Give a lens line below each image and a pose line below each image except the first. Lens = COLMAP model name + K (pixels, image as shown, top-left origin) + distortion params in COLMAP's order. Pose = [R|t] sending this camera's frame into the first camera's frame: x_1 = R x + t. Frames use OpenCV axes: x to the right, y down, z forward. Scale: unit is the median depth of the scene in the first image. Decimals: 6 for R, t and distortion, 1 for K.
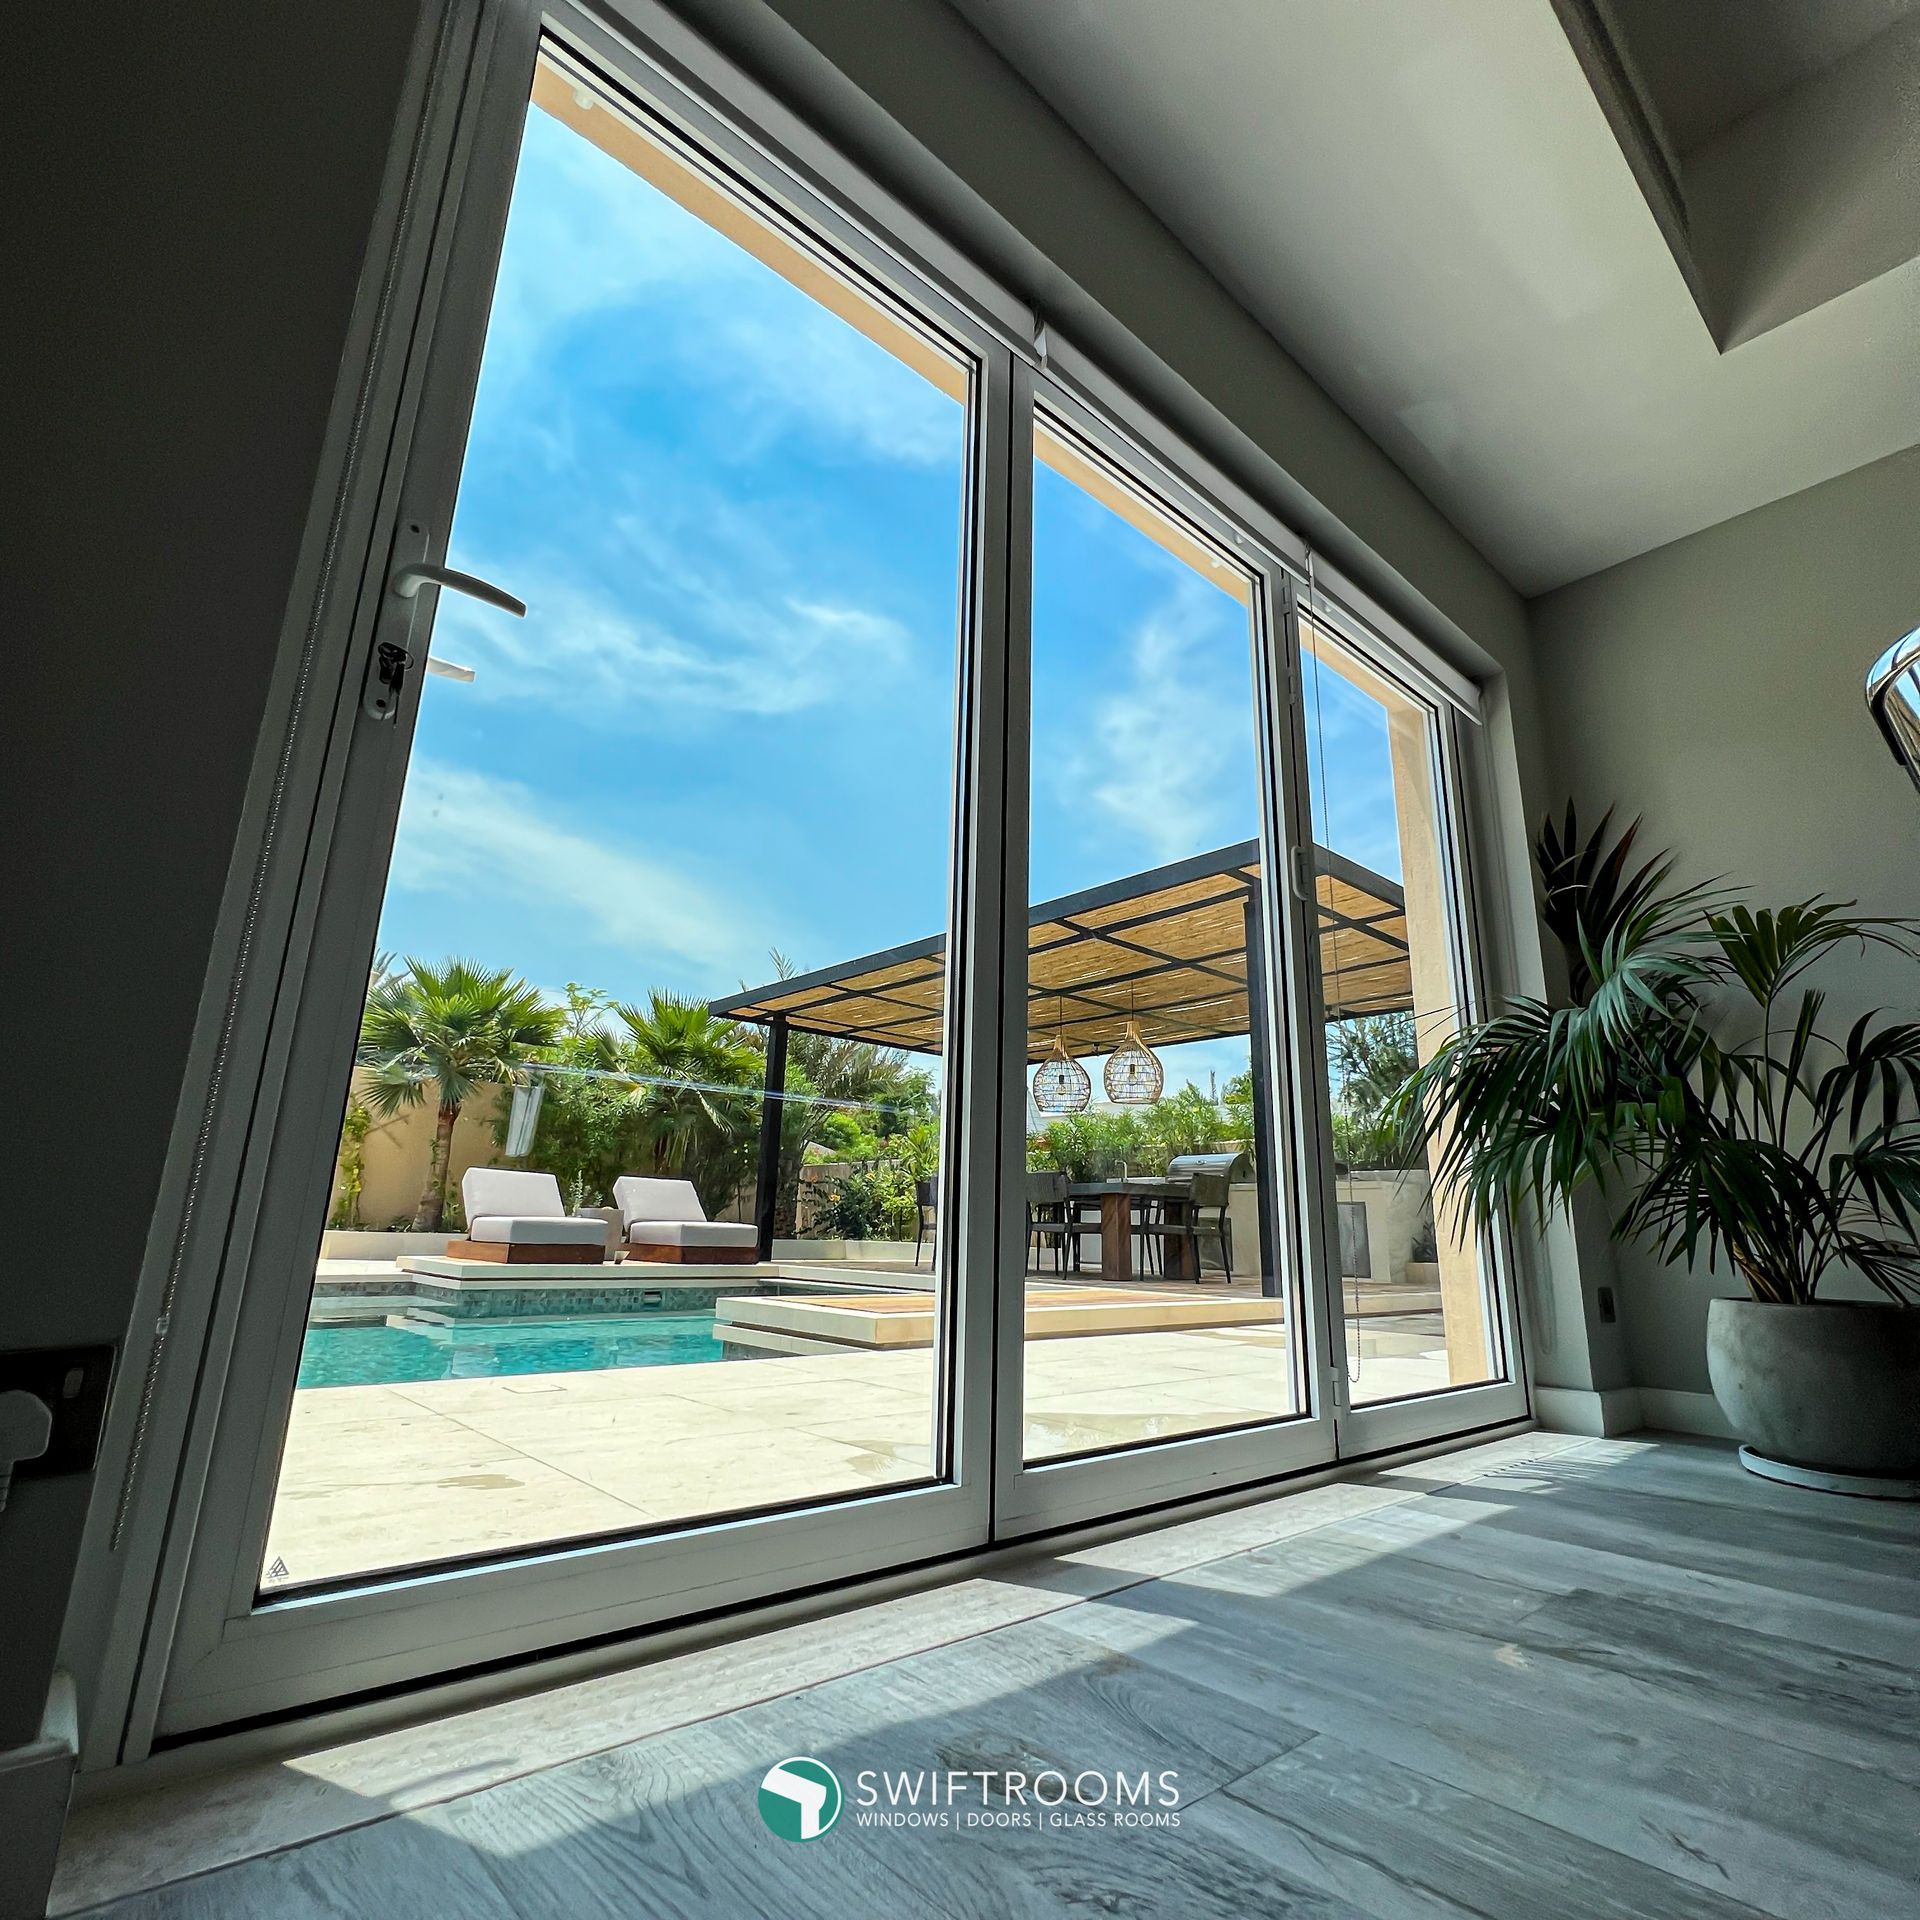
lens RADIAL K [[1027.6, 0, 962.9], [0, 1027.6, 970.9], [0, 0, 1]] dist [-0.002898, -0.000437]
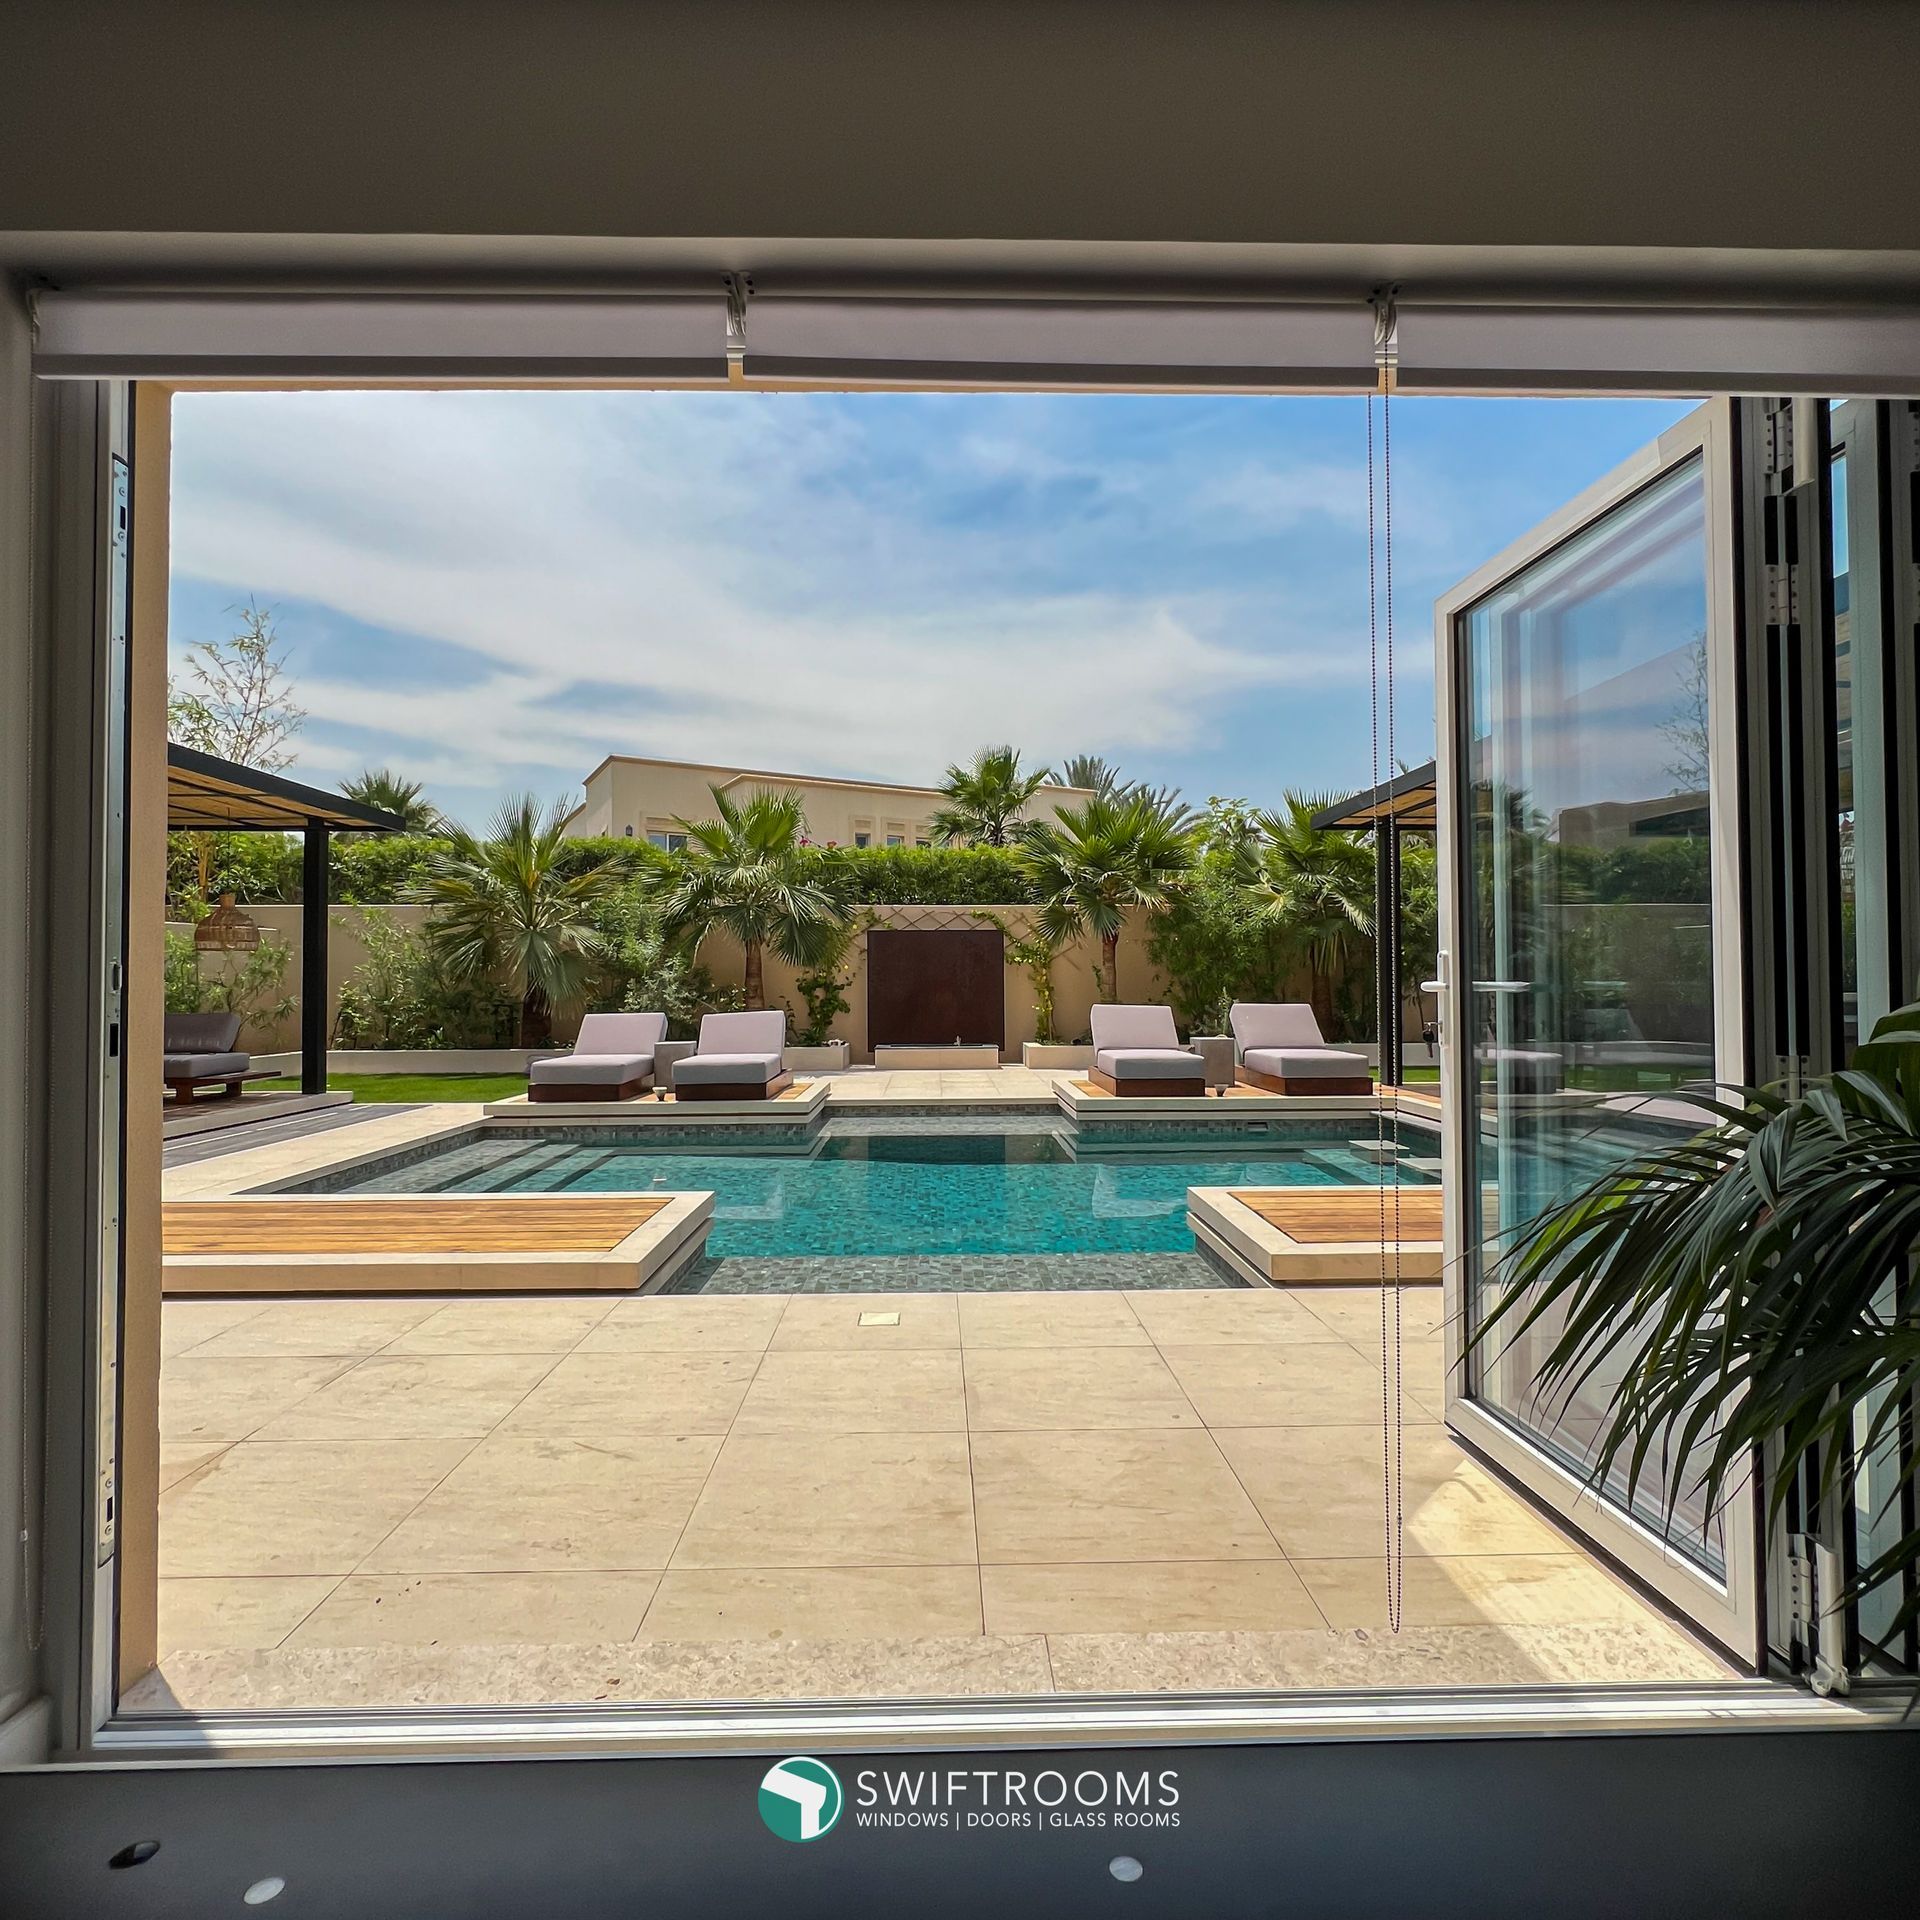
lens RADIAL K [[1034.6, 0, 960.9], [0, 1034.6, 970.3], [0, 0, 1]] dist [-0.000610, -0.000435]
pose [[0.761393, -0.039606, -0.647079, 0.112920], [0.183447, 0.970499, 0.156454, -0.037715], [0.621794, -0.237828, 0.746197, 0.070210]]
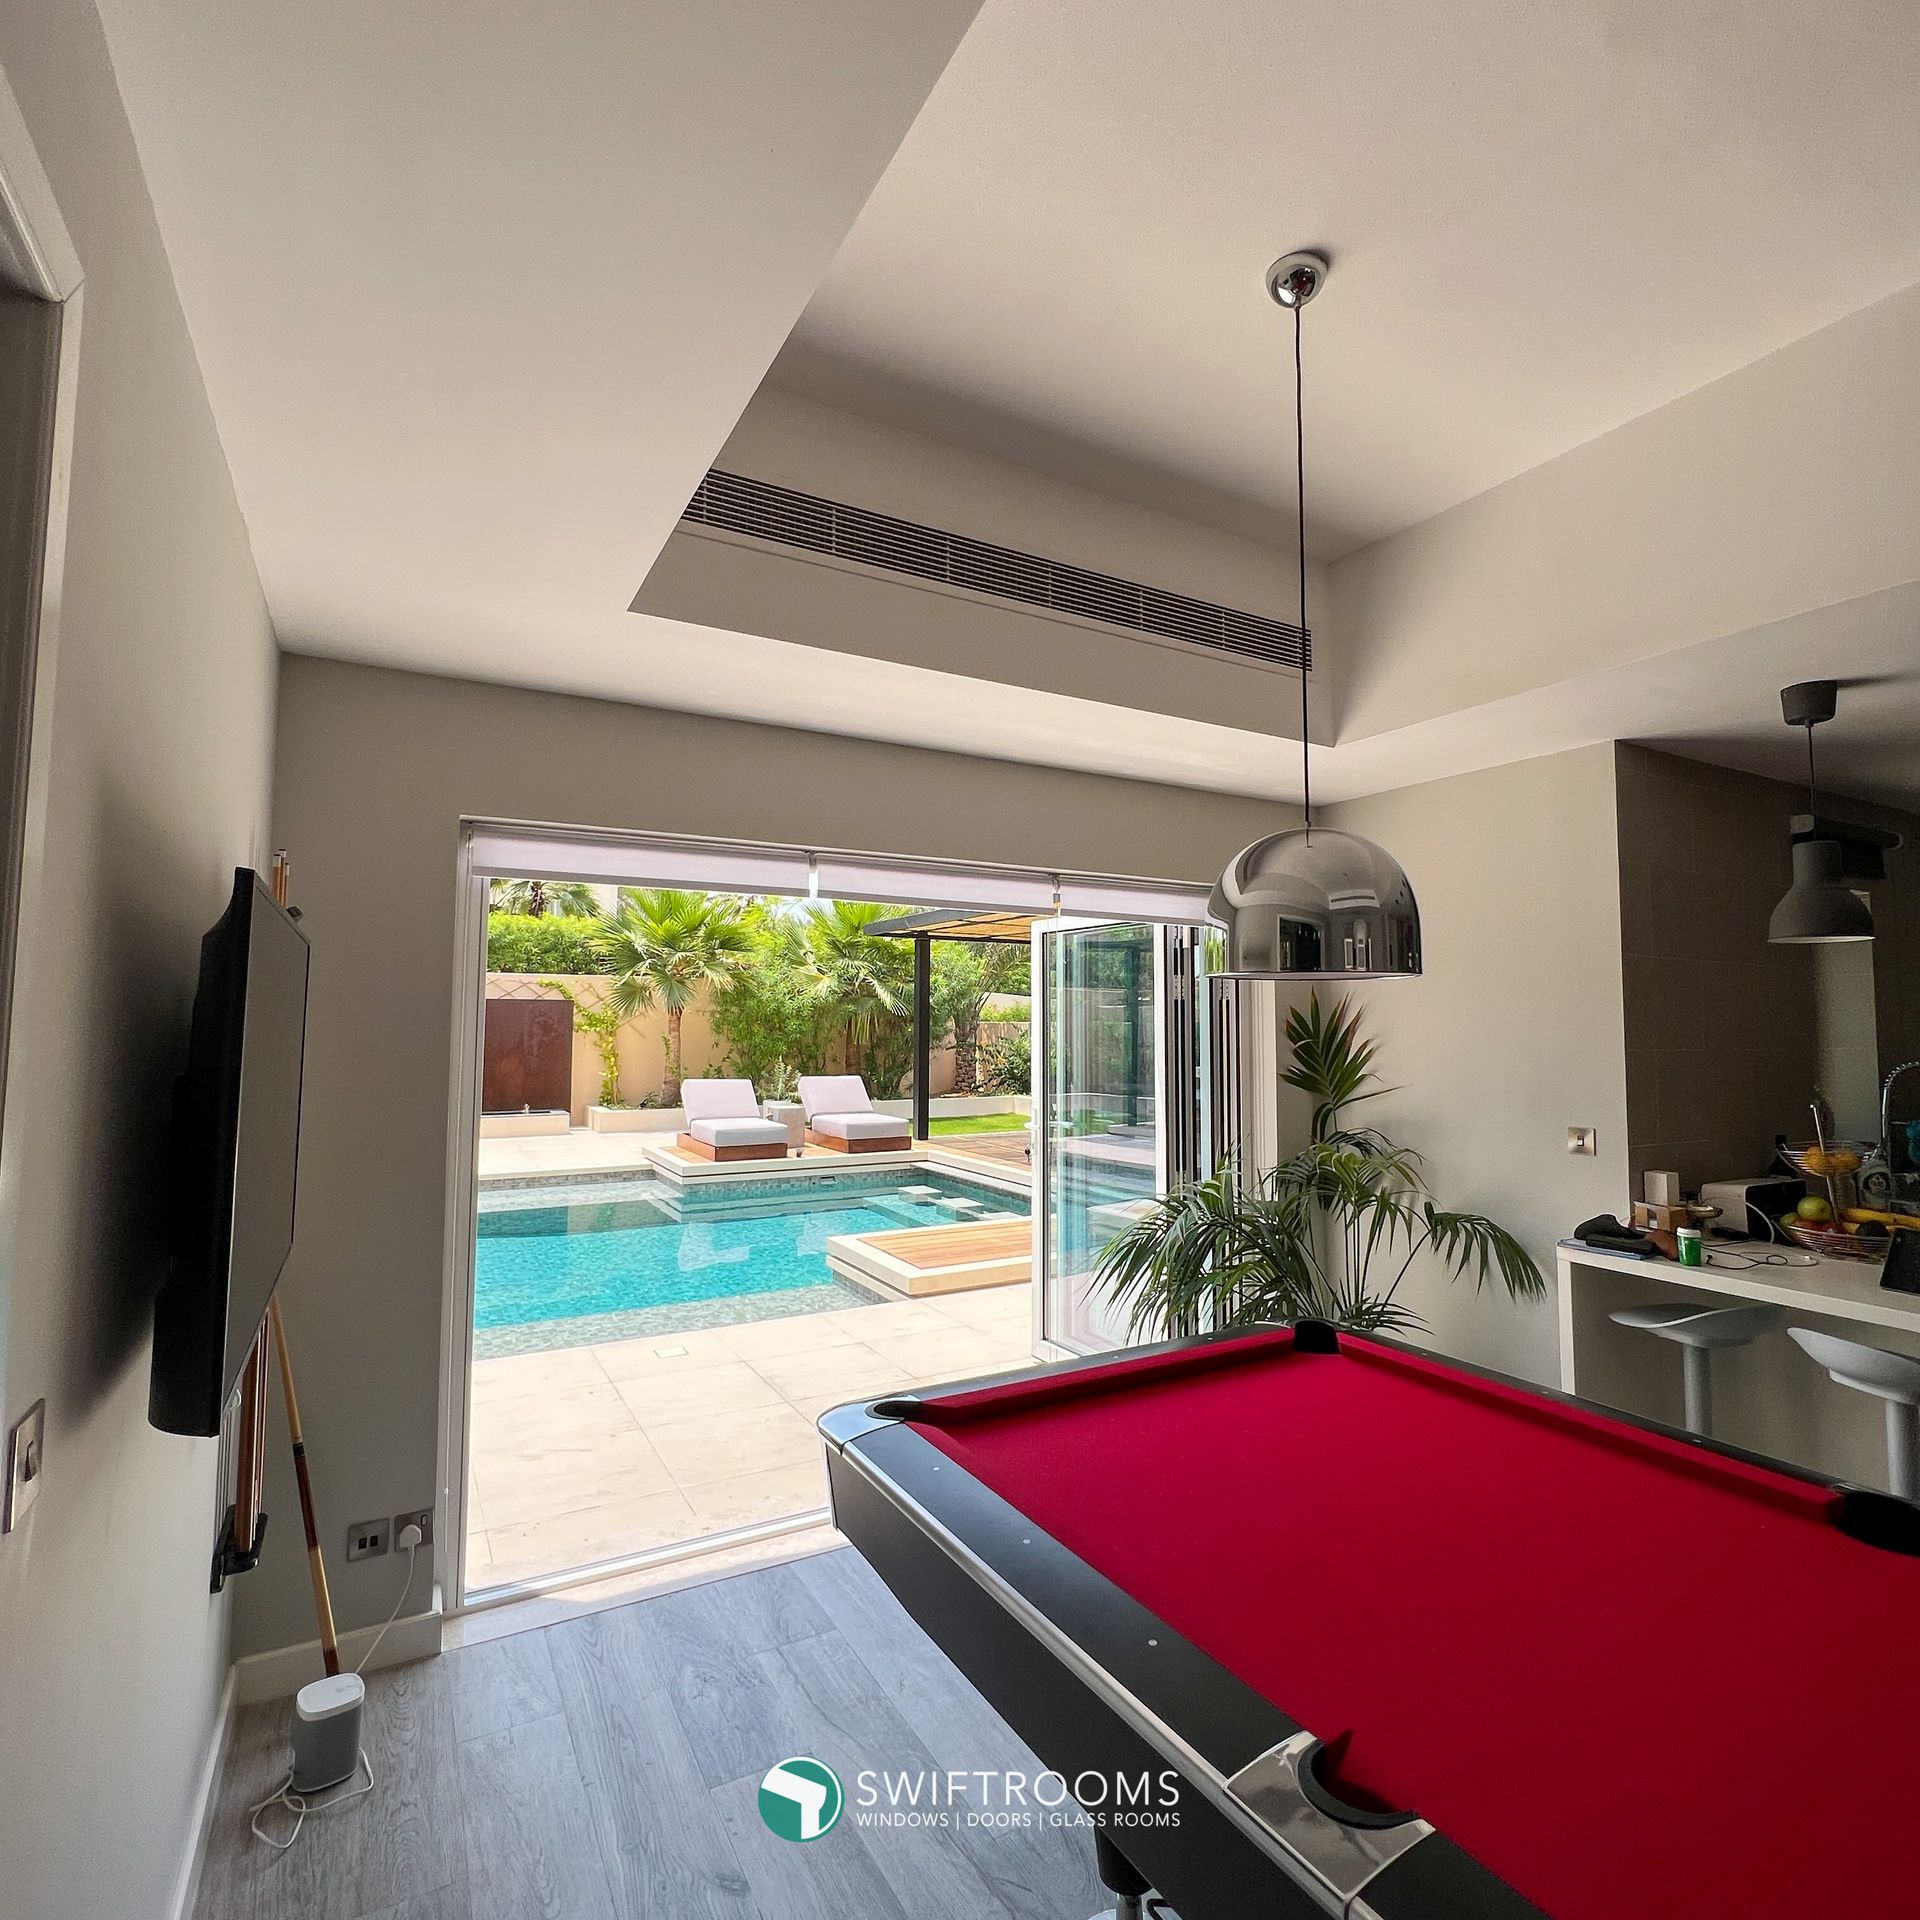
lens RADIAL K [[1030.6, 0, 966.0], [0, 1030.6, 958.9], [0, 0, 1]] dist [0.000930, -0.000385]
pose [[0.976434, -0.034574, -0.213029, 0.113330], [0.072762, 0.982031, 0.174127, -0.126081], [0.203181, -0.185524, 0.961404, -0.107144]]
